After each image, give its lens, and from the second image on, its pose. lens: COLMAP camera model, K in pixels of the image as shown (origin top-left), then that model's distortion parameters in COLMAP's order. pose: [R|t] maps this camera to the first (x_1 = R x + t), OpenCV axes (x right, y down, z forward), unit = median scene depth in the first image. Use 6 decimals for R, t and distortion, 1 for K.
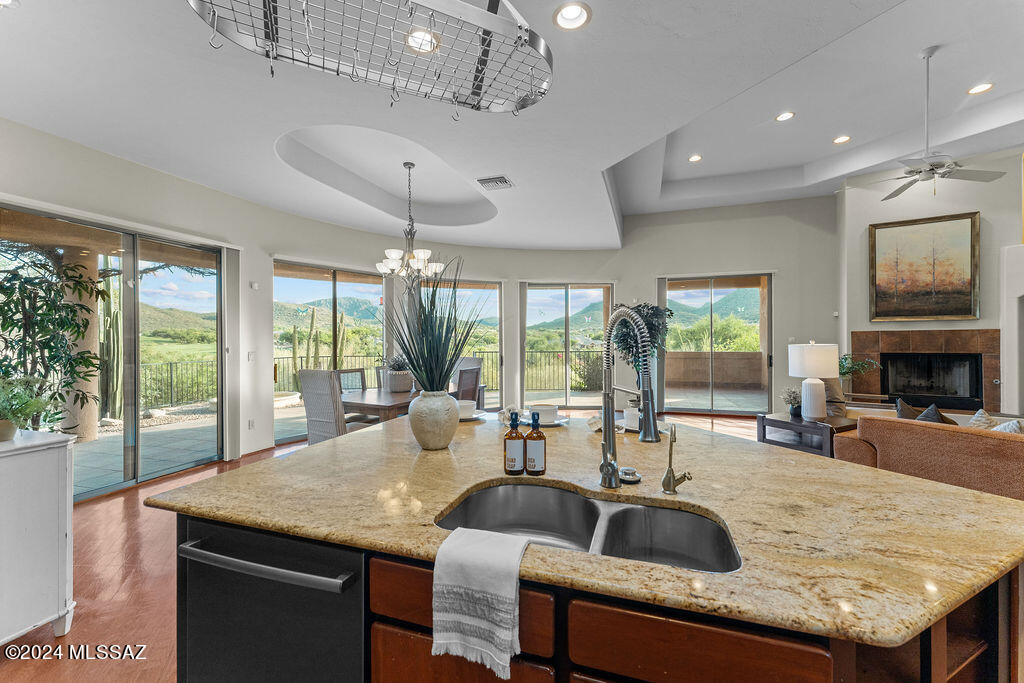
lens RADIAL K [[417.6, 0, 507.8], [0, 417.6, 338.8], [0, 0, 1]] dist [0.006911, 0.000418]
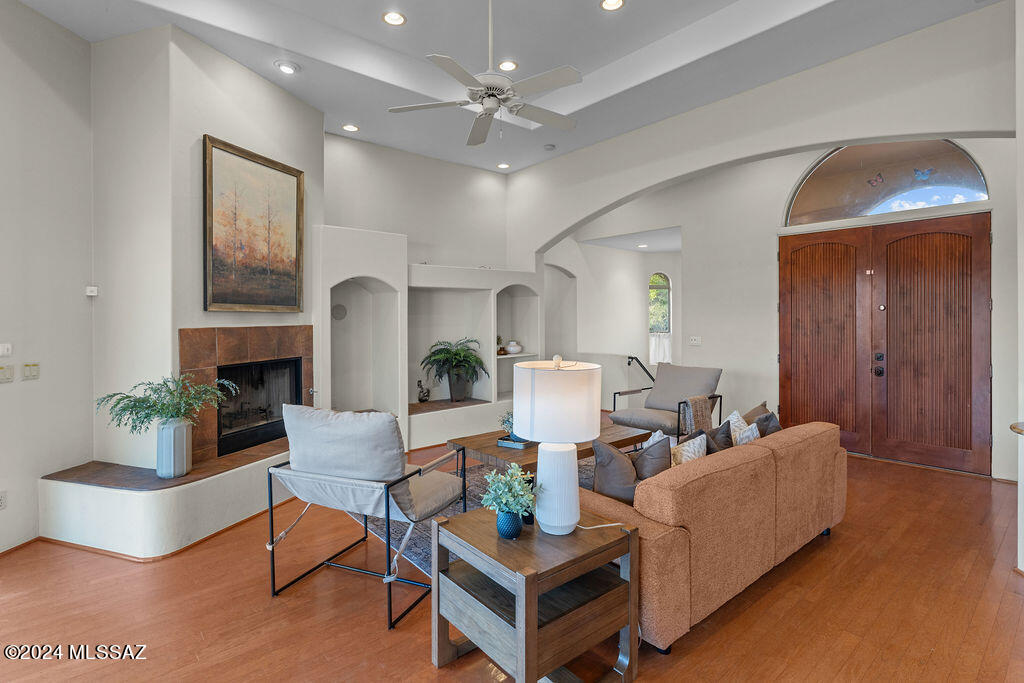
lens RADIAL K [[499.1, 0, 514.7], [0, 499.1, 322.3], [0, 0, 1]] dist [-0.015887, 0.000377]
pose [[-0.246465, 0.005235, 0.969138, 0.142094], [0.010810, 0.999938, -0.002652, -0.020994], [-0.969091, 0.009823, -0.246506, 0.808135]]
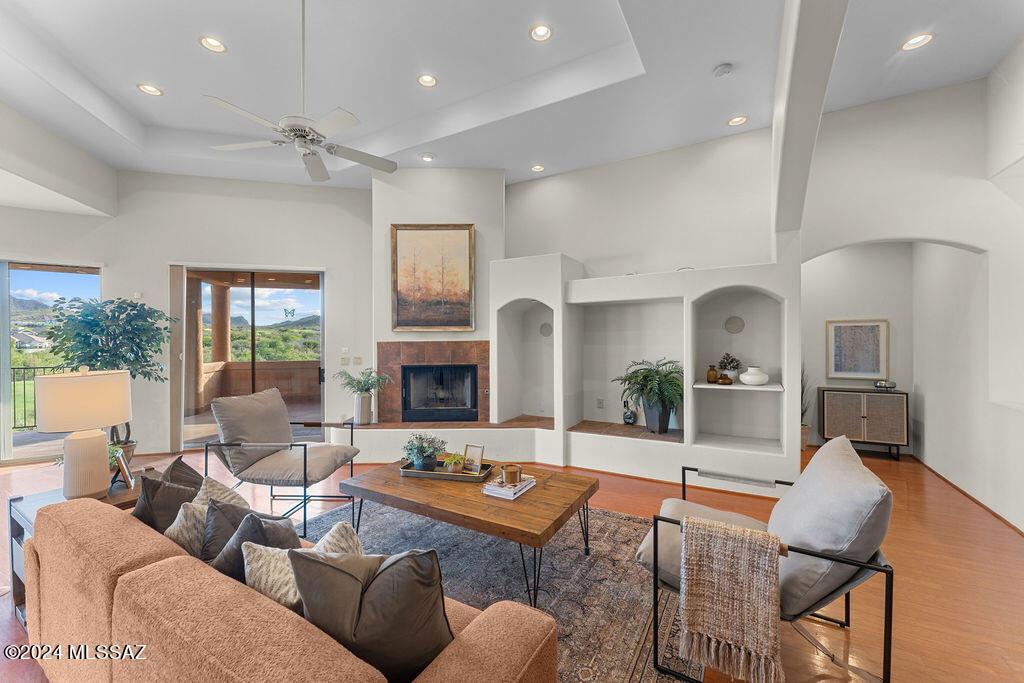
lens RADIAL K [[417.6, 0, 508.1], [0, 417.6, 337.8], [0, 0, 1]] dist [0.006911, 0.000418]
pose [[0.839160, 0.001478, 0.543882, 0.611976], [-0.000266, 0.999997, -0.002307, -0.026397], [-0.543884, 0.001792, 0.839159, 0.113628]]
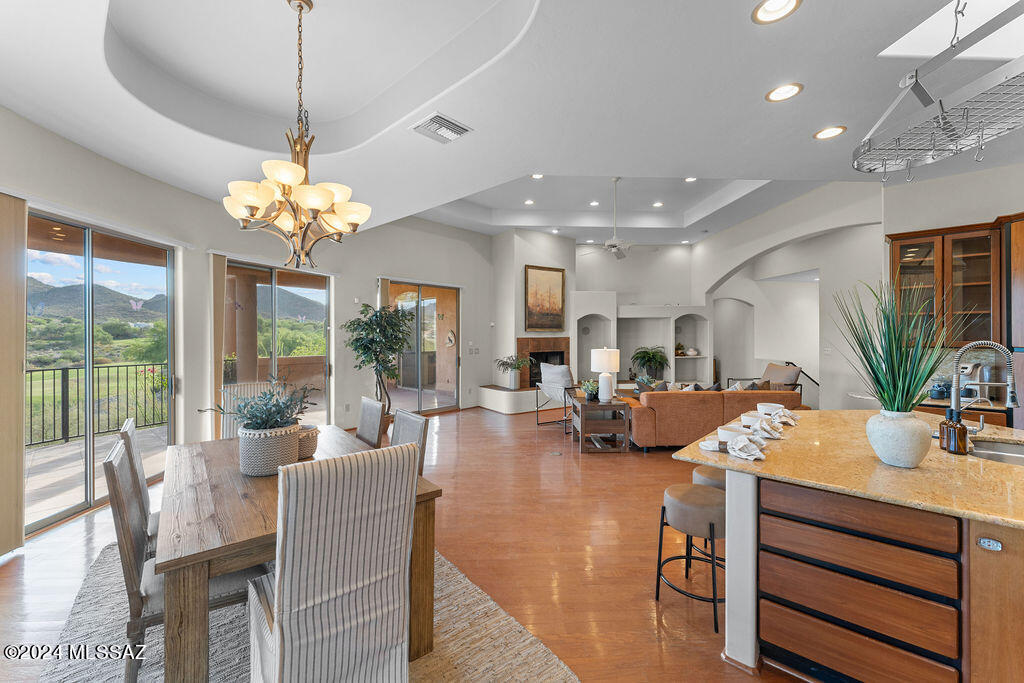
lens RADIAL K [[417.6, 0, 509.0], [0, 417.6, 338.1], [0, 0, 1]] dist [0.006911, 0.000418]
pose [[0.399160, 0.001104, 0.916881, -0.511968], [0.000235, 0.999999, -0.001306, -0.016274], [-0.916881, 0.000737, 0.399159, 0.499791]]
